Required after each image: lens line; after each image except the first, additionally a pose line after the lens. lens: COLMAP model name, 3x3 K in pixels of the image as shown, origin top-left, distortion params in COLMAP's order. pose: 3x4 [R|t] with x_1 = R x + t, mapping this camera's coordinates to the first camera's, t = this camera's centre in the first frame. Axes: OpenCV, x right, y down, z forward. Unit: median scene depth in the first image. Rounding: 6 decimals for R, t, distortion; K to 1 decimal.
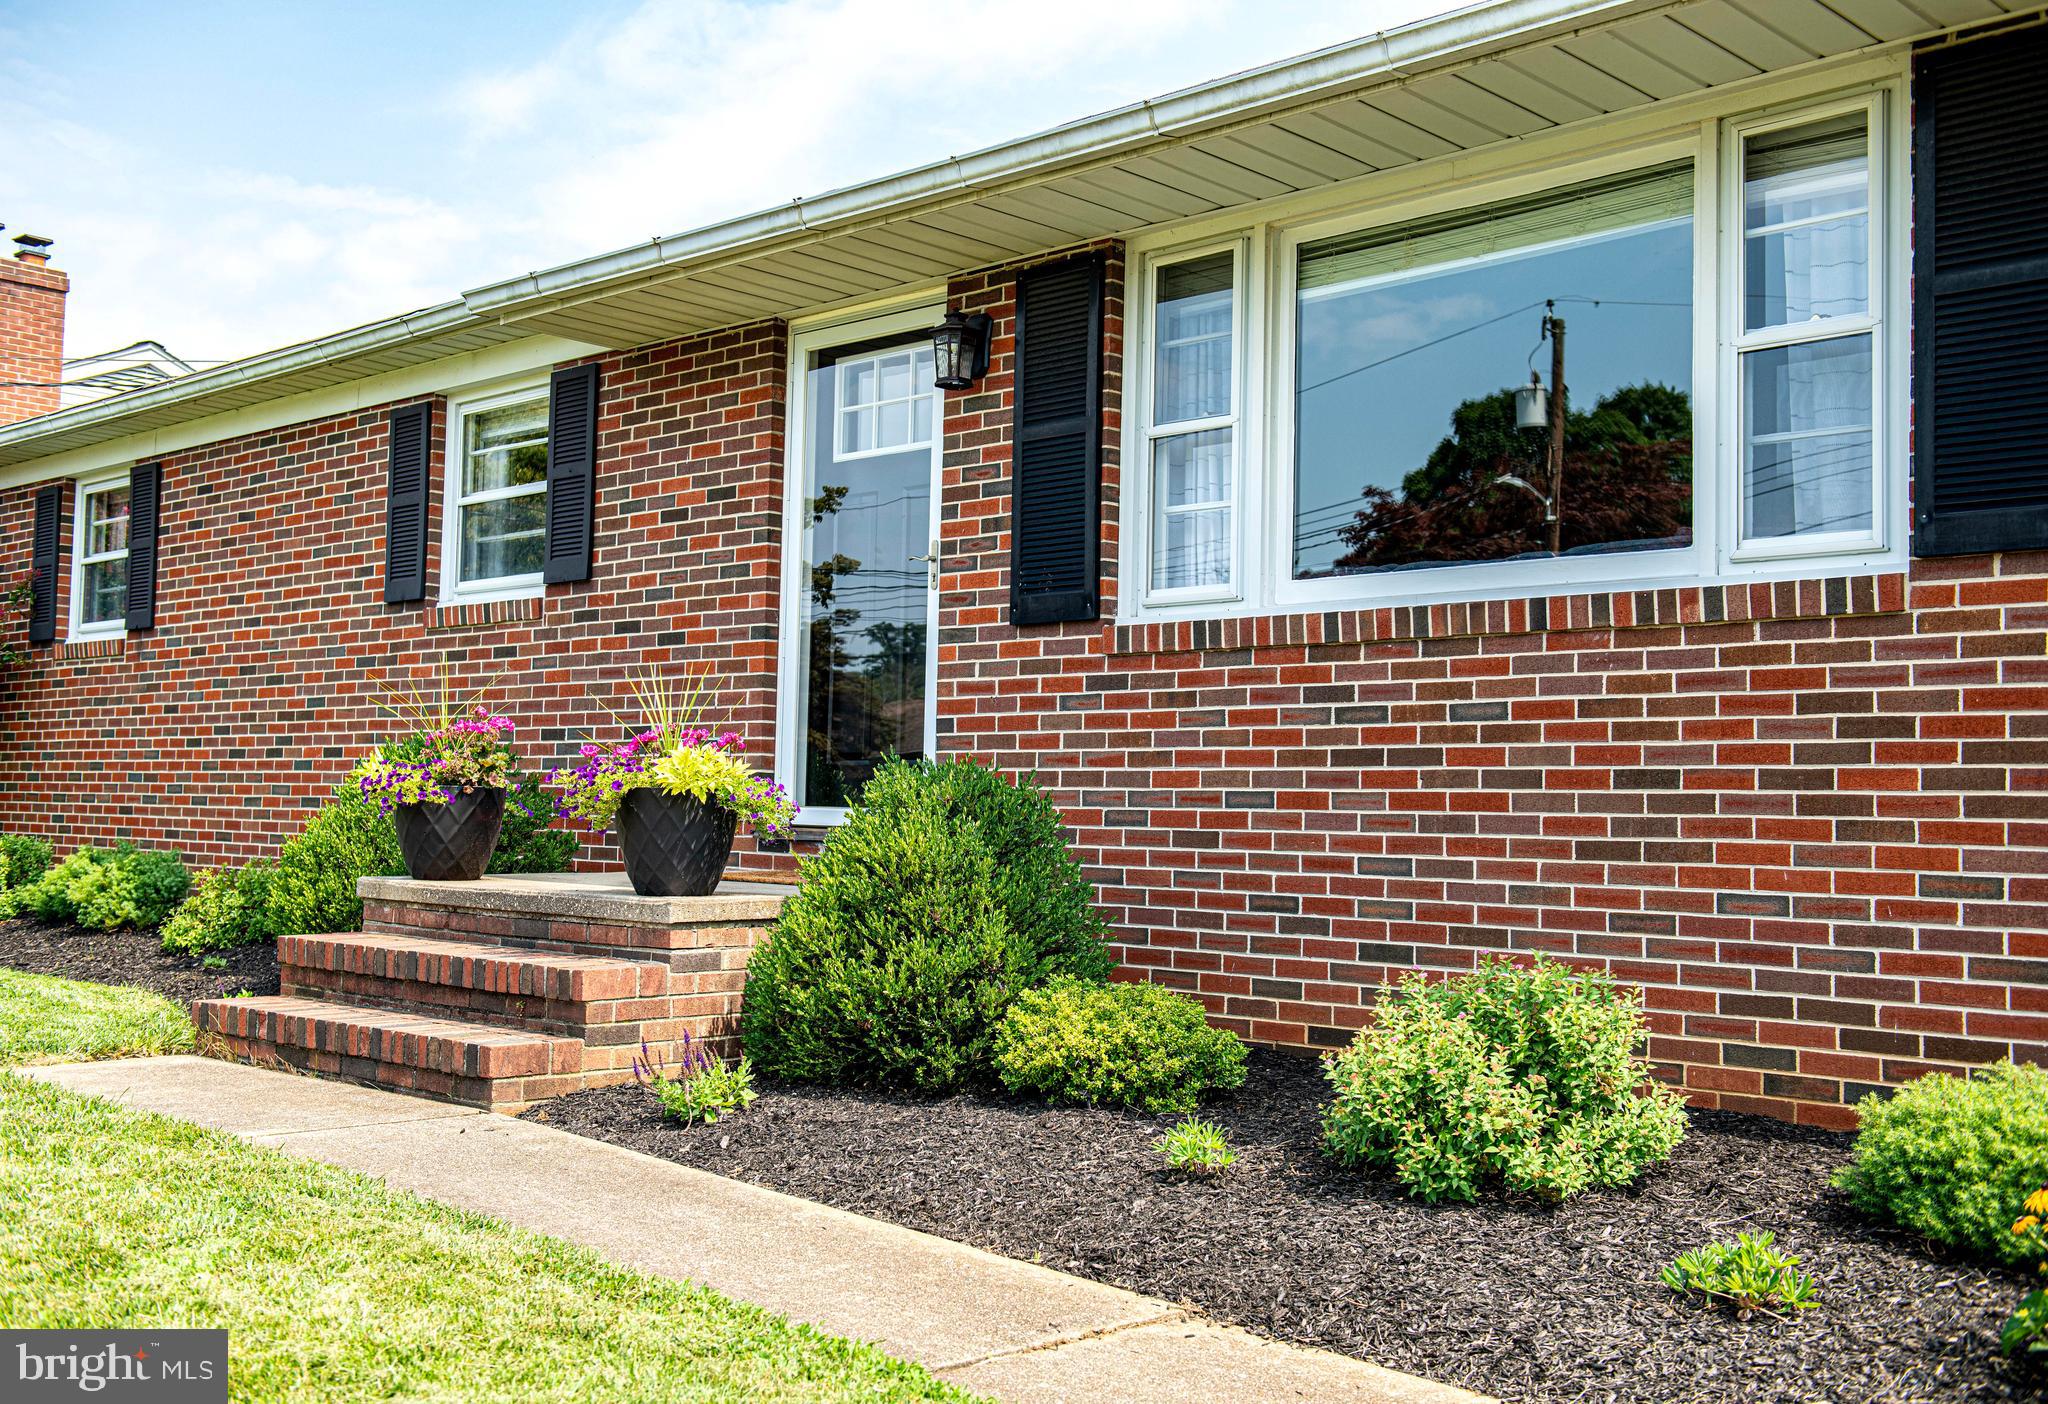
lens RADIAL K [[2144.8, 0, 986.6], [0, 2144.8, 692.1], [0, 0, 1]] dist [0.049778, 0.000000]
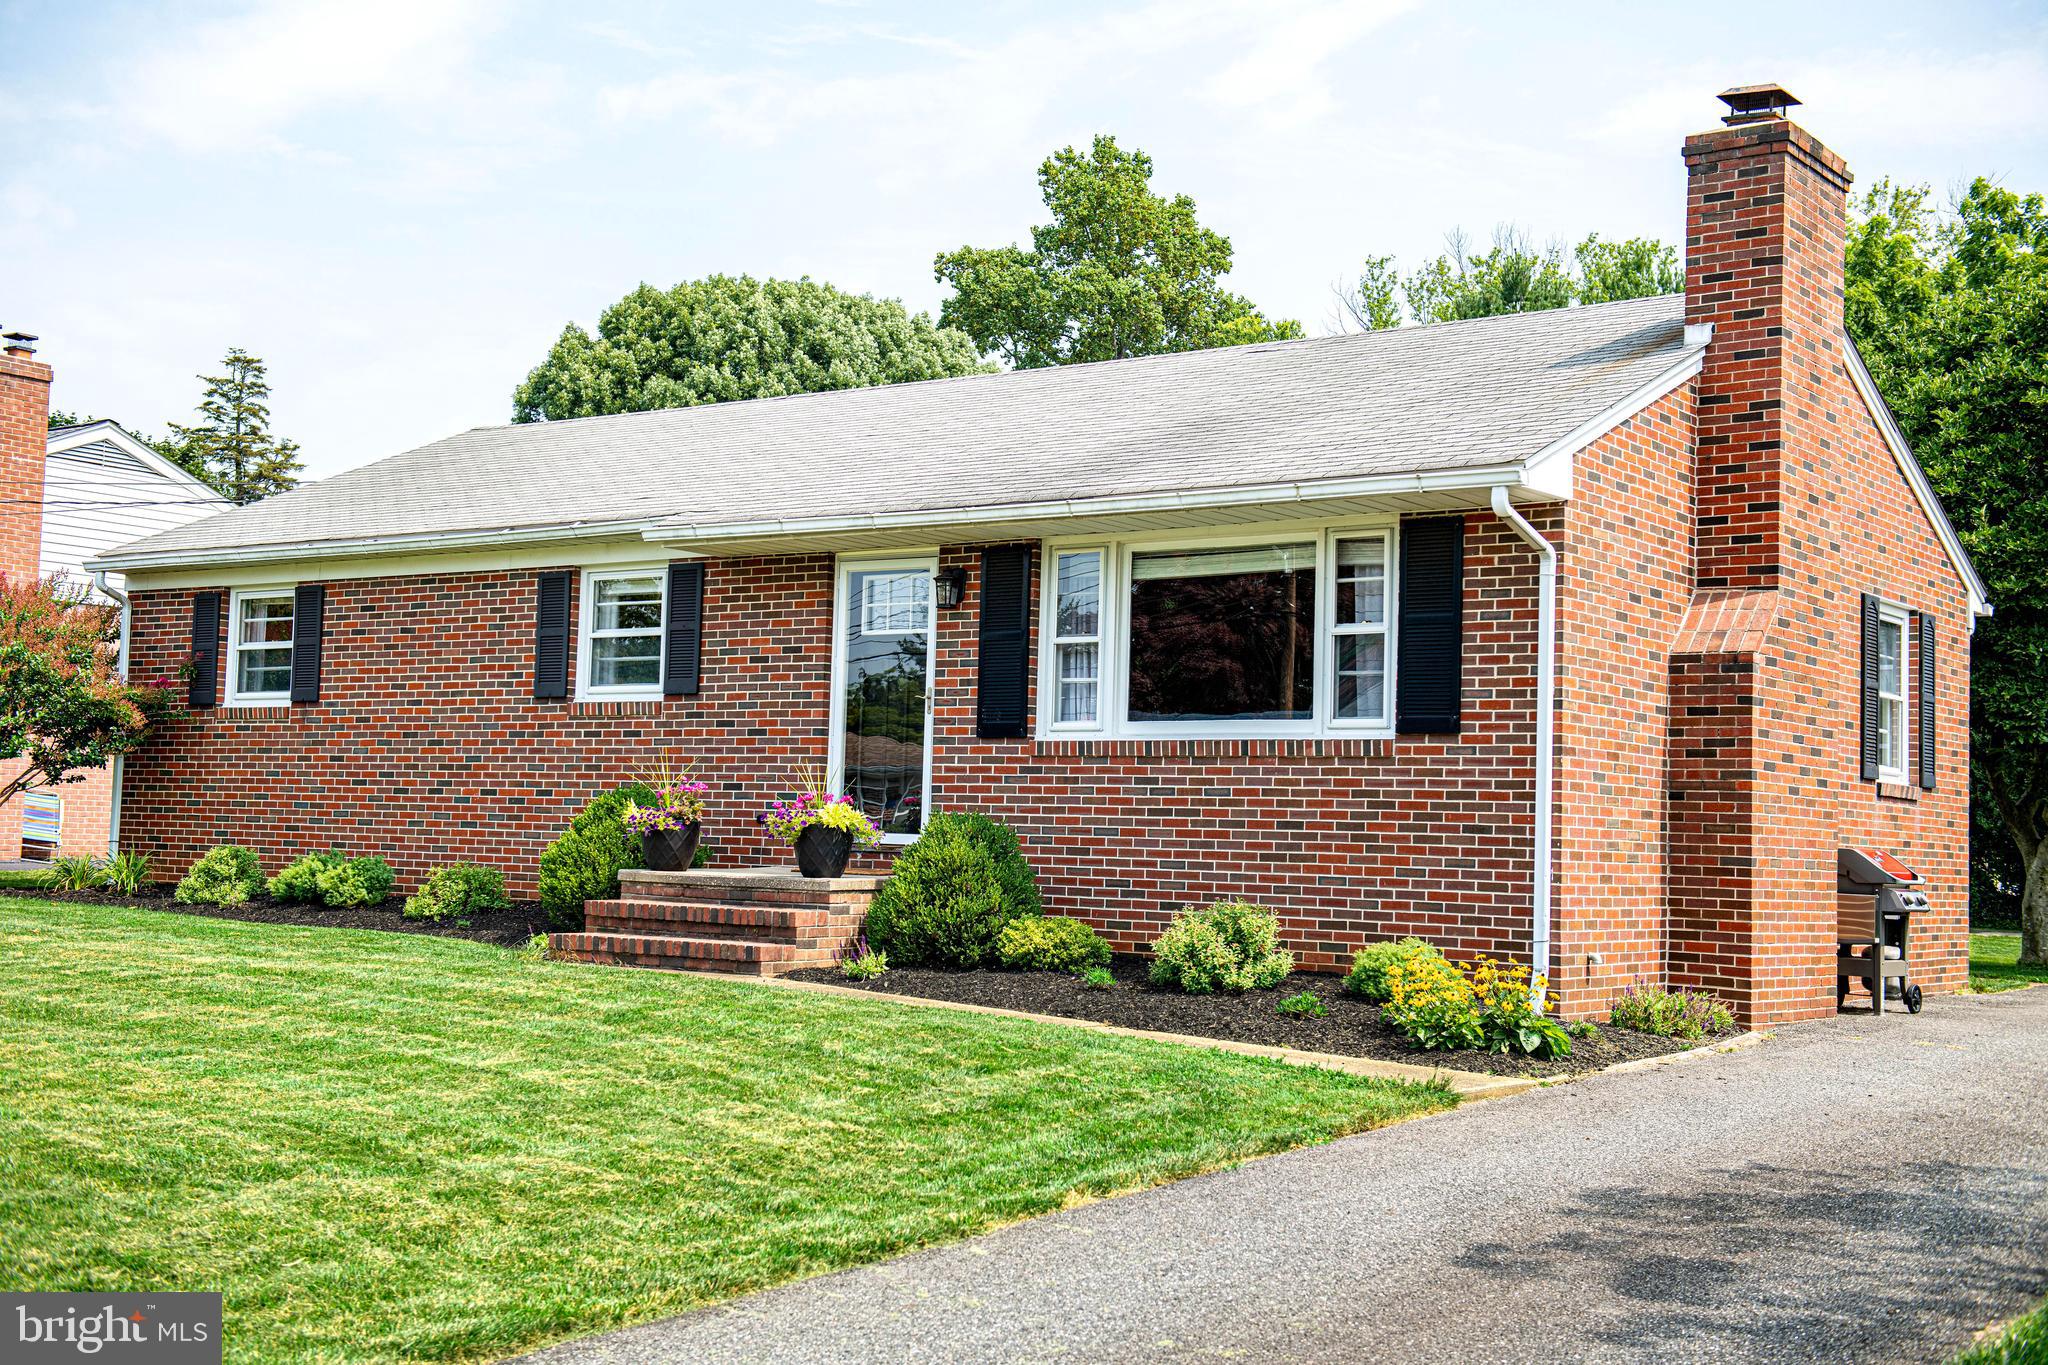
lens RADIAL K [[2473.2, 0, 1022.4], [0, 2473.2, 679.9], [0, 0, 1]] dist [0.113170, 0.000000]
pose [[0.989984, 0.015923, 0.140280, -0.294005], [-0.015655, 0.999873, -0.003017, -0.087258], [-0.140310, 0.000791, 0.990107, -1.336604]]
